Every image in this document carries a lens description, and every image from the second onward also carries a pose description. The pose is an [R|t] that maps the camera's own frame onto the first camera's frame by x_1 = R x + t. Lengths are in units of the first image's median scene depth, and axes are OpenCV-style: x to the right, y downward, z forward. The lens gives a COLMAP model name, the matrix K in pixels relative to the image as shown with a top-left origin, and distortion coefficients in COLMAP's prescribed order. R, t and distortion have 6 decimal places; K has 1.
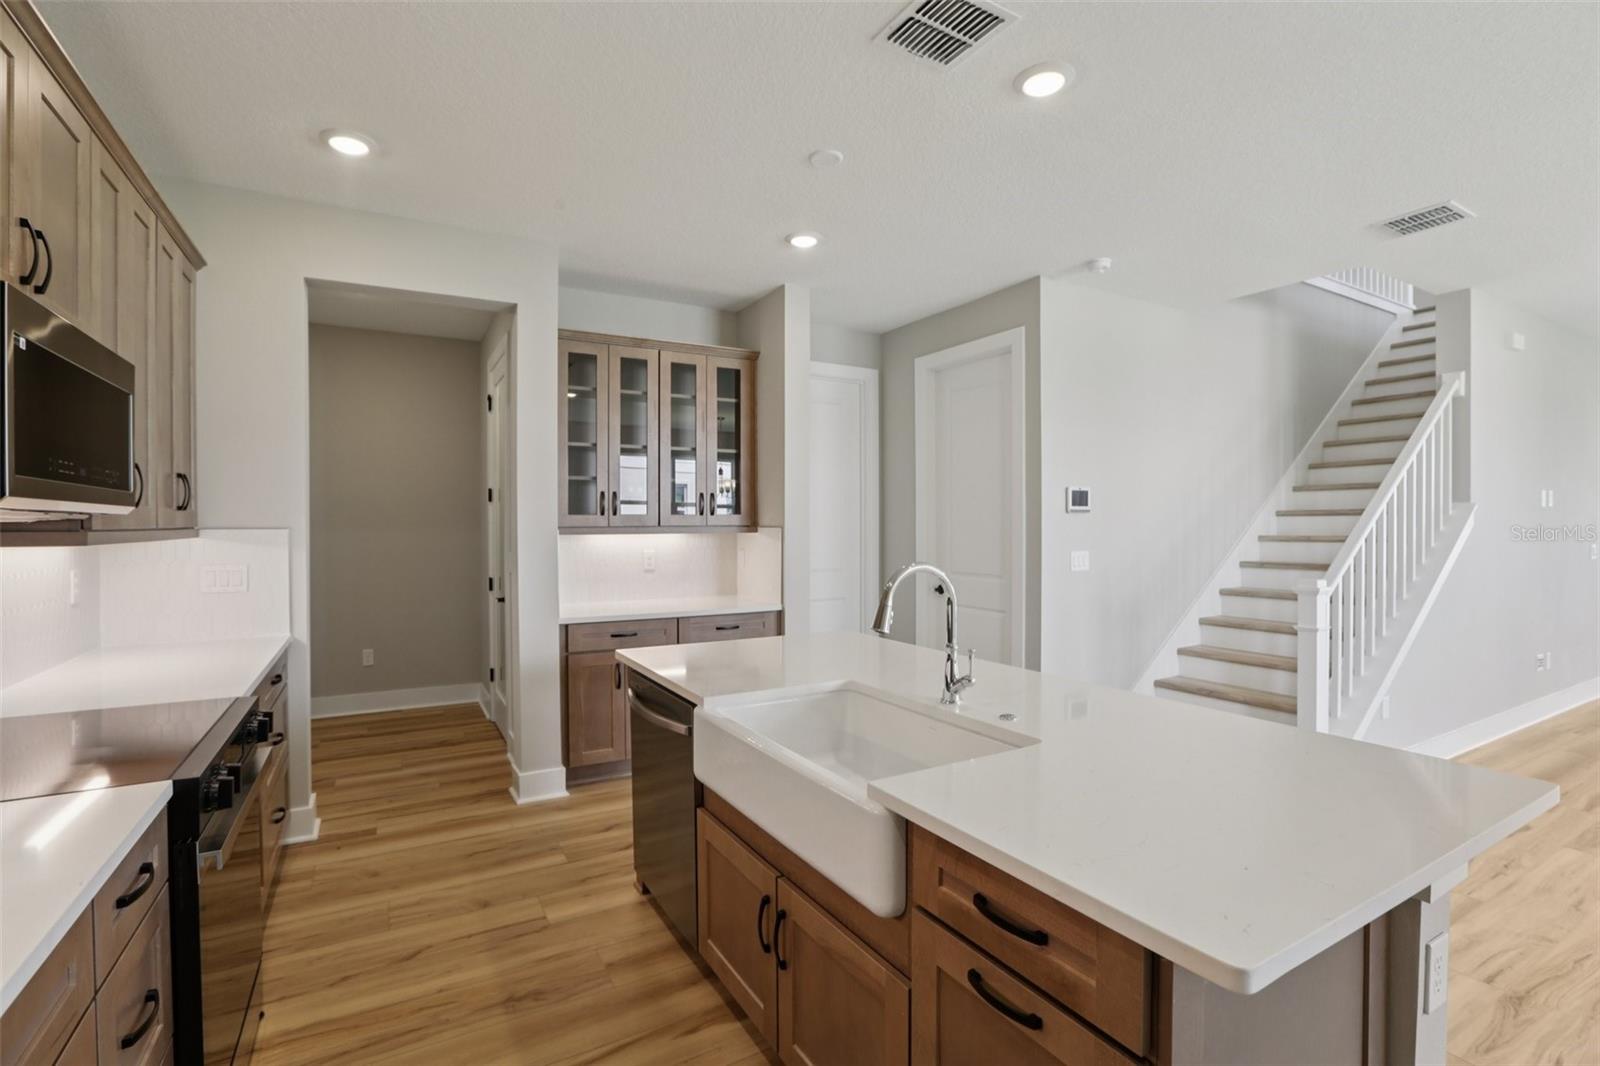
lens RADIAL K [[750.2, 0, 800.0], [0, 750.2, 533.0], [0, 0, 1]] dist [-0.055234, 0.032185]
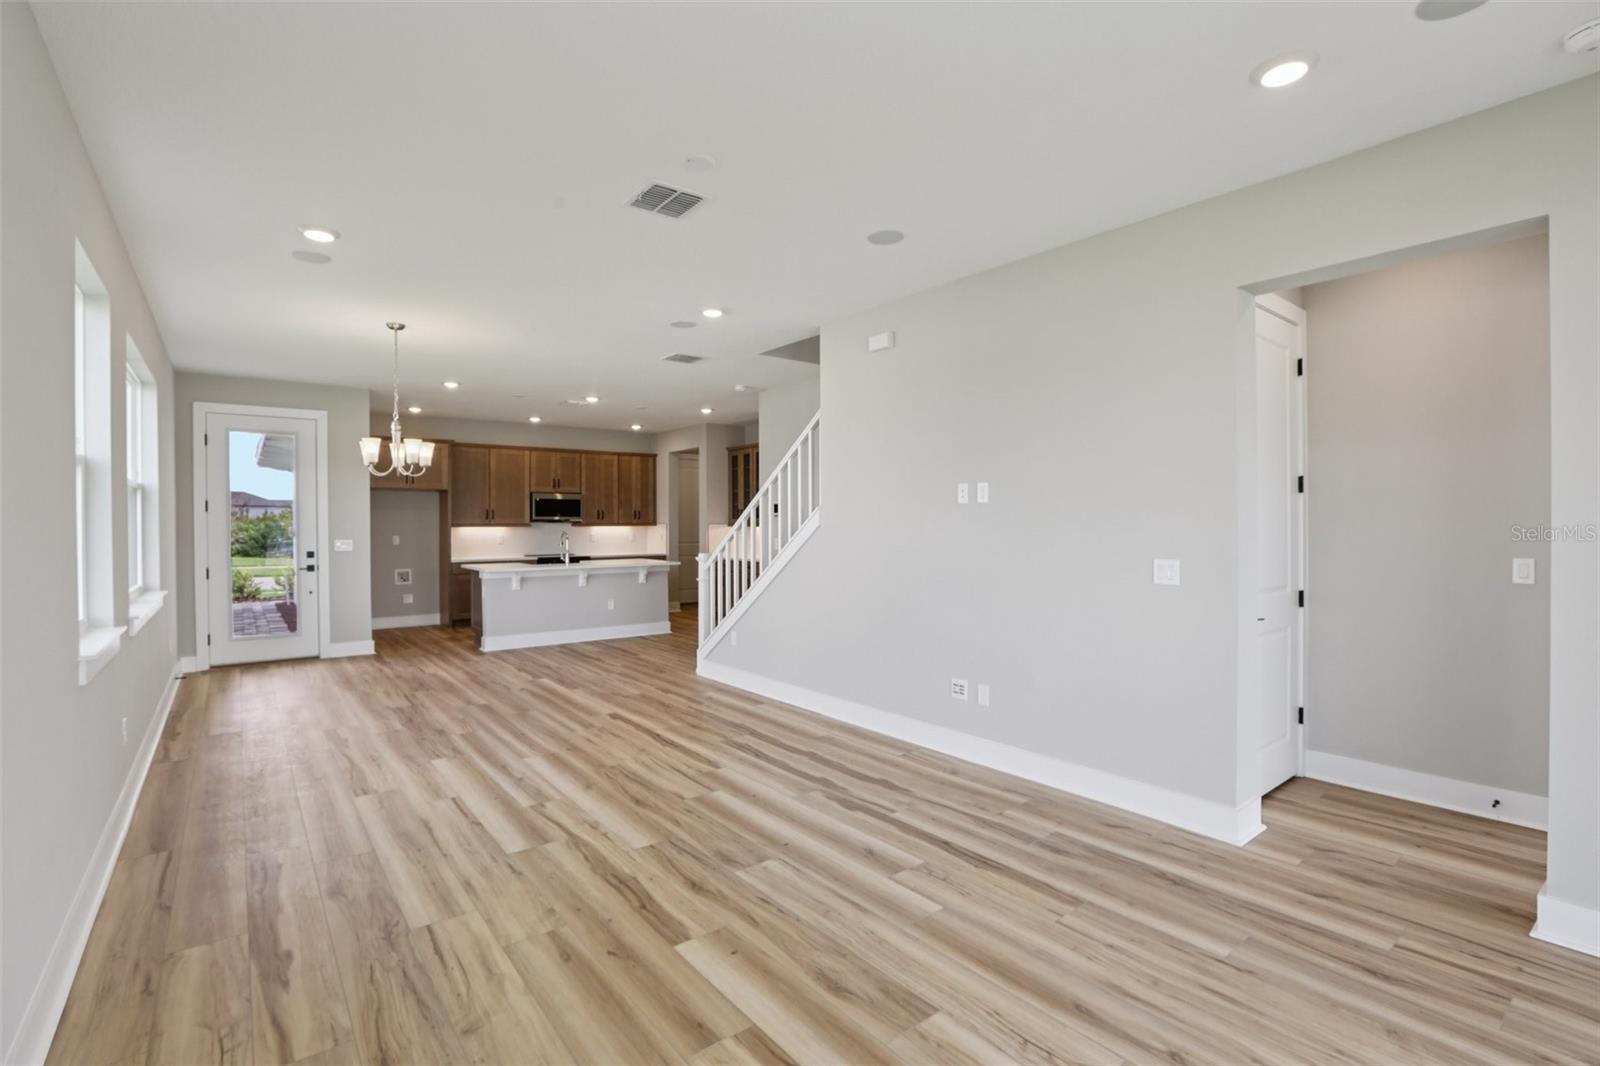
lens RADIAL K [[733.7, 0, 784.8], [0, 733.7, 521.7], [0, 0, 1]] dist [-0.055379, 0.021044]
pose [[0.151524, 0.003929, -0.988446, 2.400398], [-0.007787, 0.999966, 0.002781, -0.024449], [0.988423, 0.007276, 0.151549, 0.853280]]
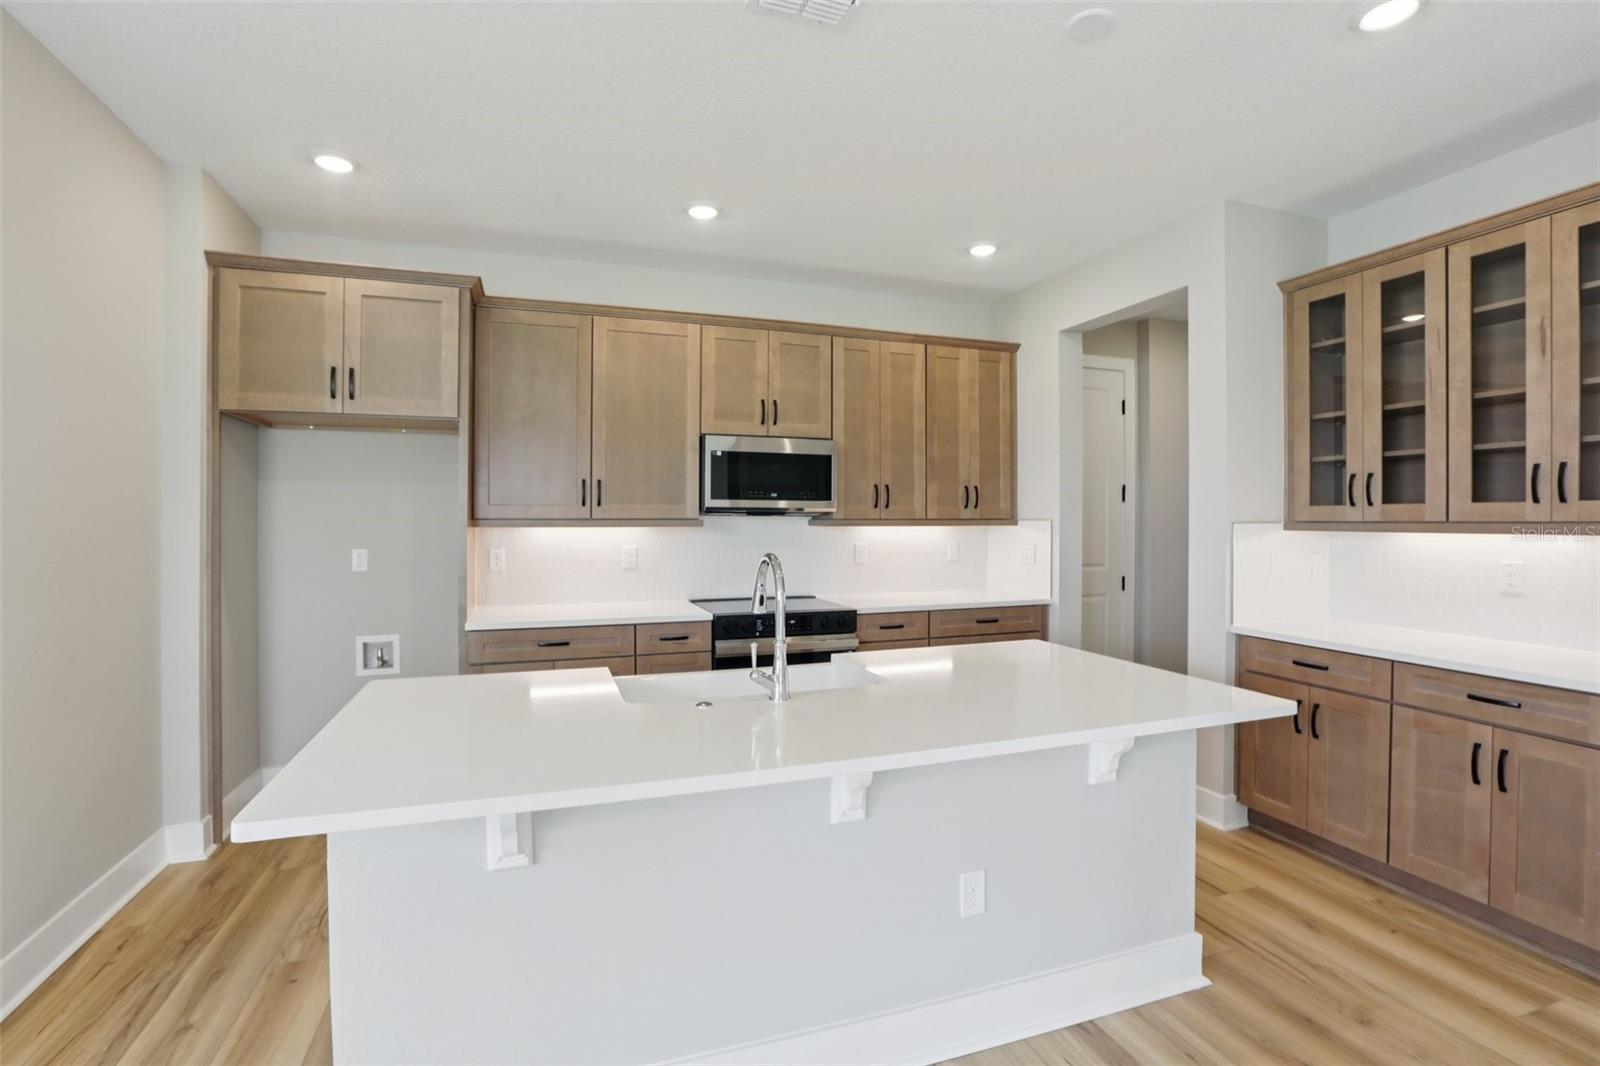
lens RADIAL K [[733.7, 0, 784.8], [0, 733.7, 521.7], [0, 0, 1]] dist [-0.055379, 0.021044]
pose [[-0.173890, 0.010793, -0.984706, 0.582836], [-0.010267, 0.999866, 0.012772, -0.012177], [0.984712, 0.012330, -0.173756, 0.623463]]
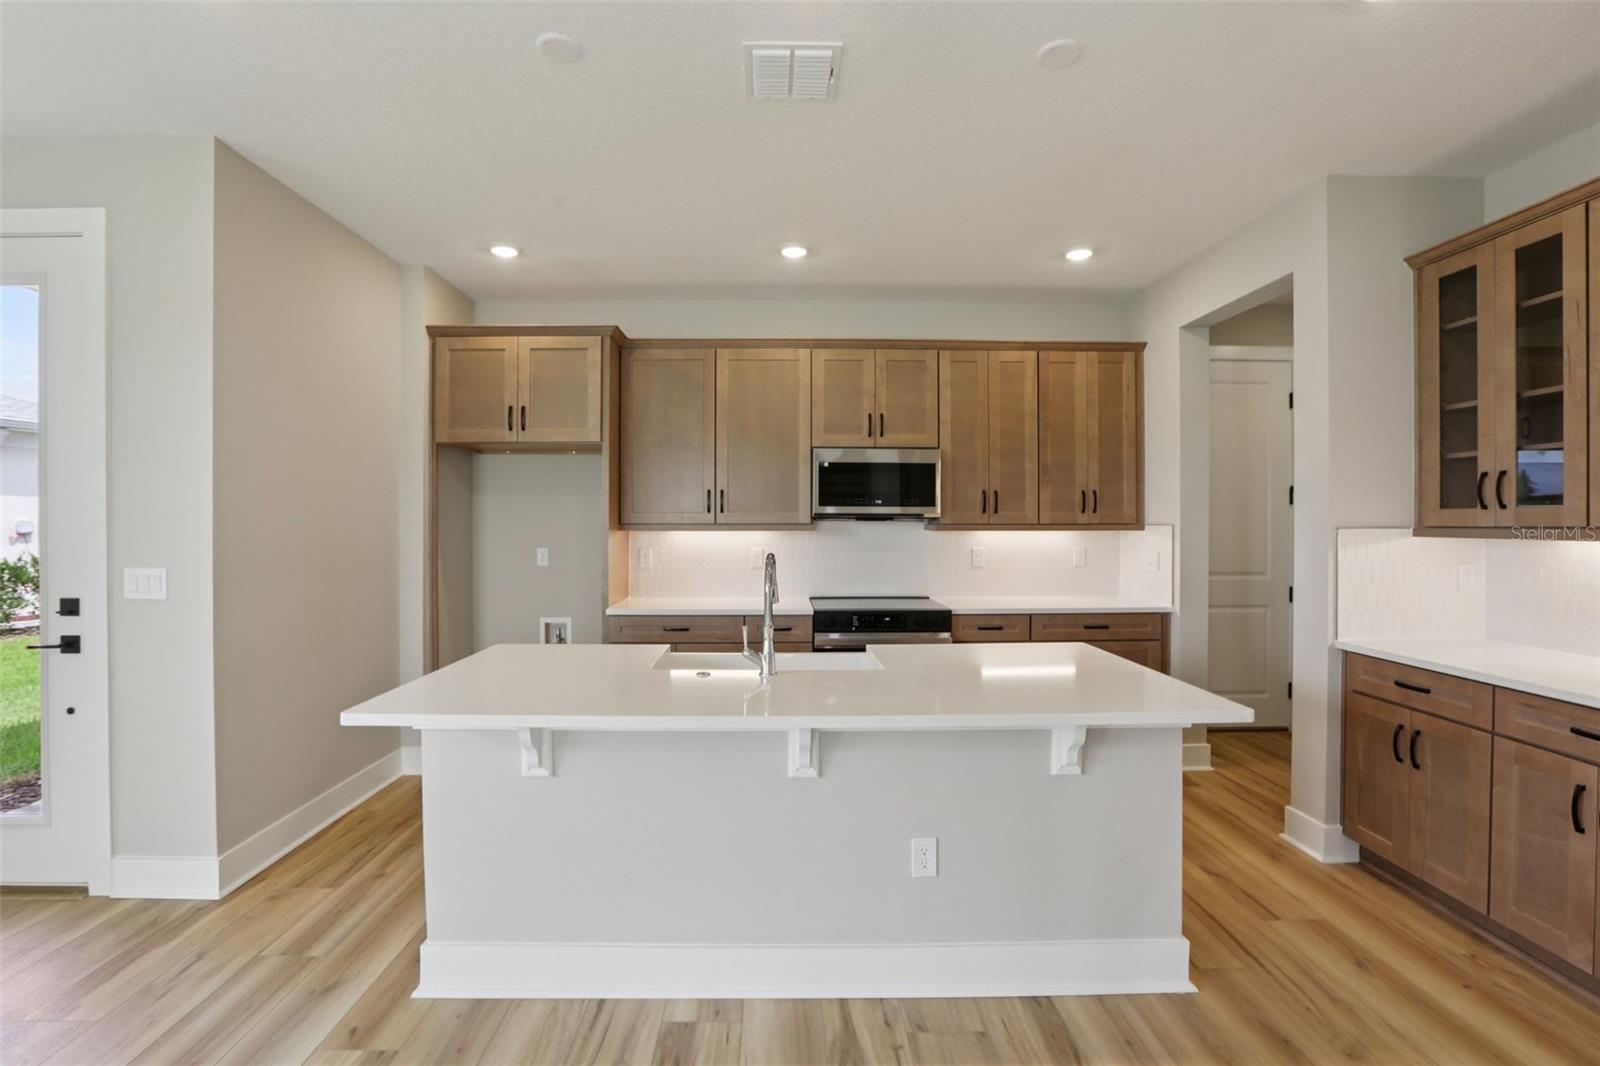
lens RADIAL K [[729.7, 0, 786.9], [0, 729.7, 528.3], [0, 0, 1]] dist [-0.053401, 0.018137]
pose [[-0.471158, 0.012785, -0.881956, 0.611491], [-0.006633, 0.999815, 0.018037, -0.015150], [0.882024, 0.014348, -0.470986, 0.827590]]
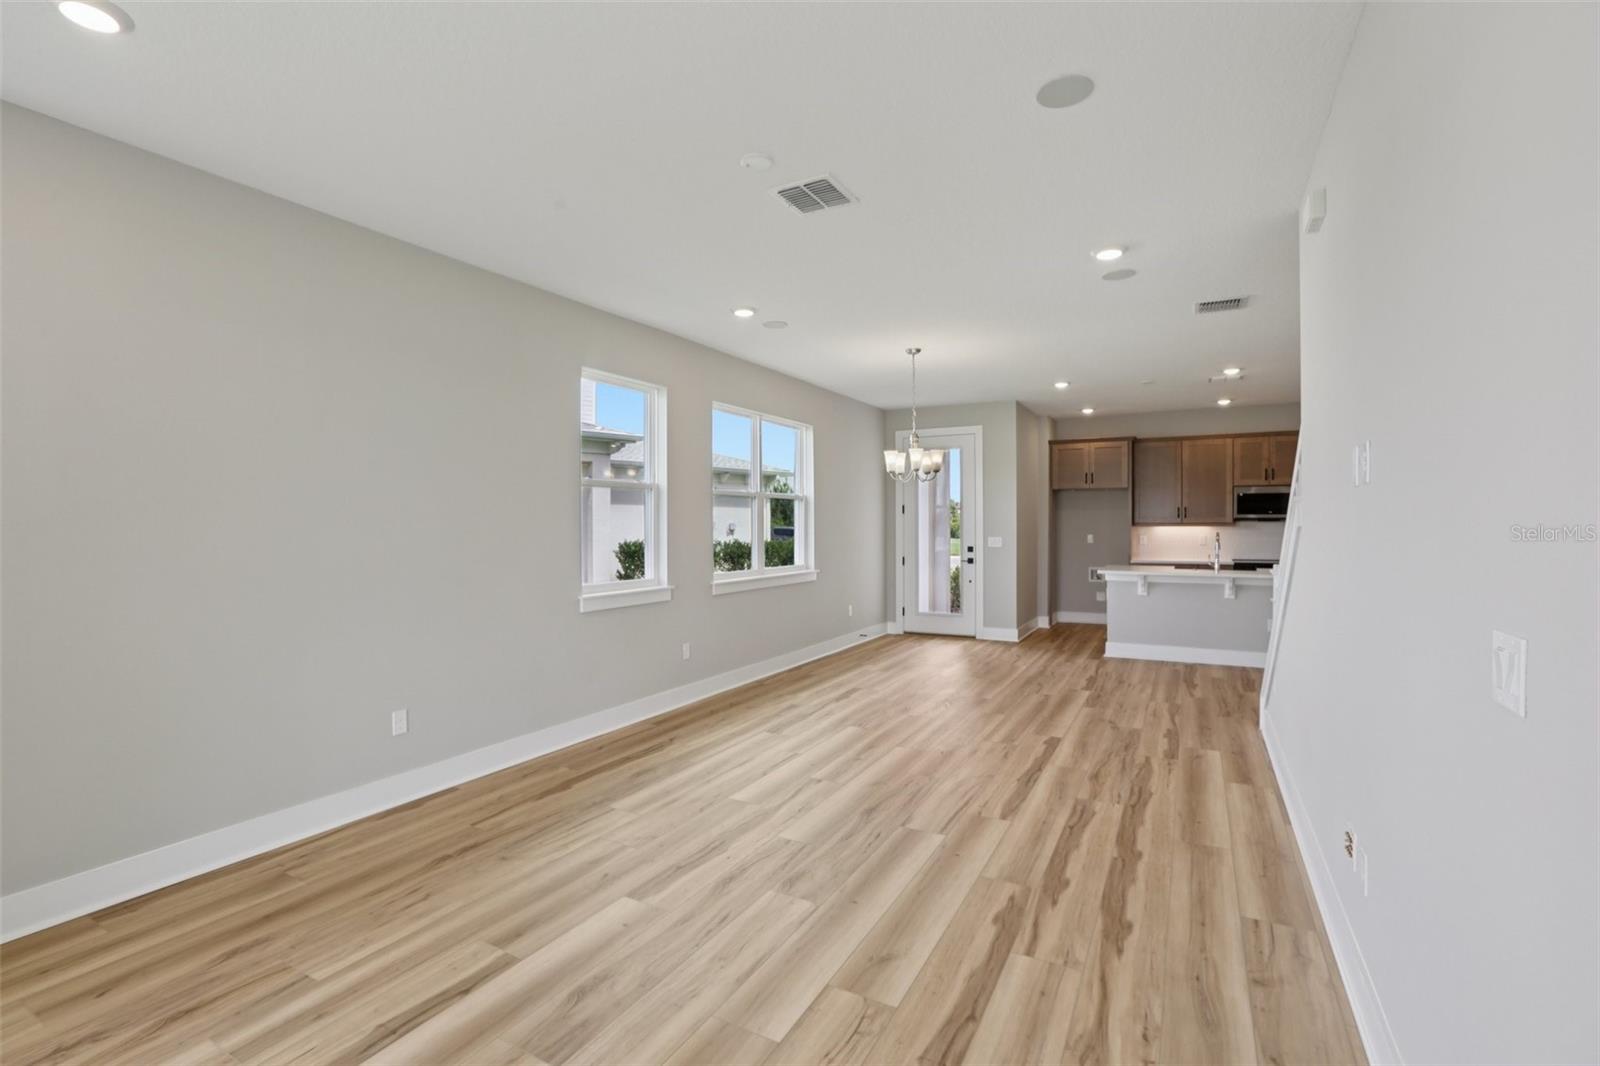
lens RADIAL K [[729.7, 0, 786.9], [0, 729.7, 528.3], [0, 0, 1]] dist [-0.053401, 0.018137]
pose [[-0.850327, 0.011238, -0.526135, 2.009840], [0.002552, 0.999848, 0.017232, -0.028206], [0.526249, 0.013310, -0.850226, 1.522219]]
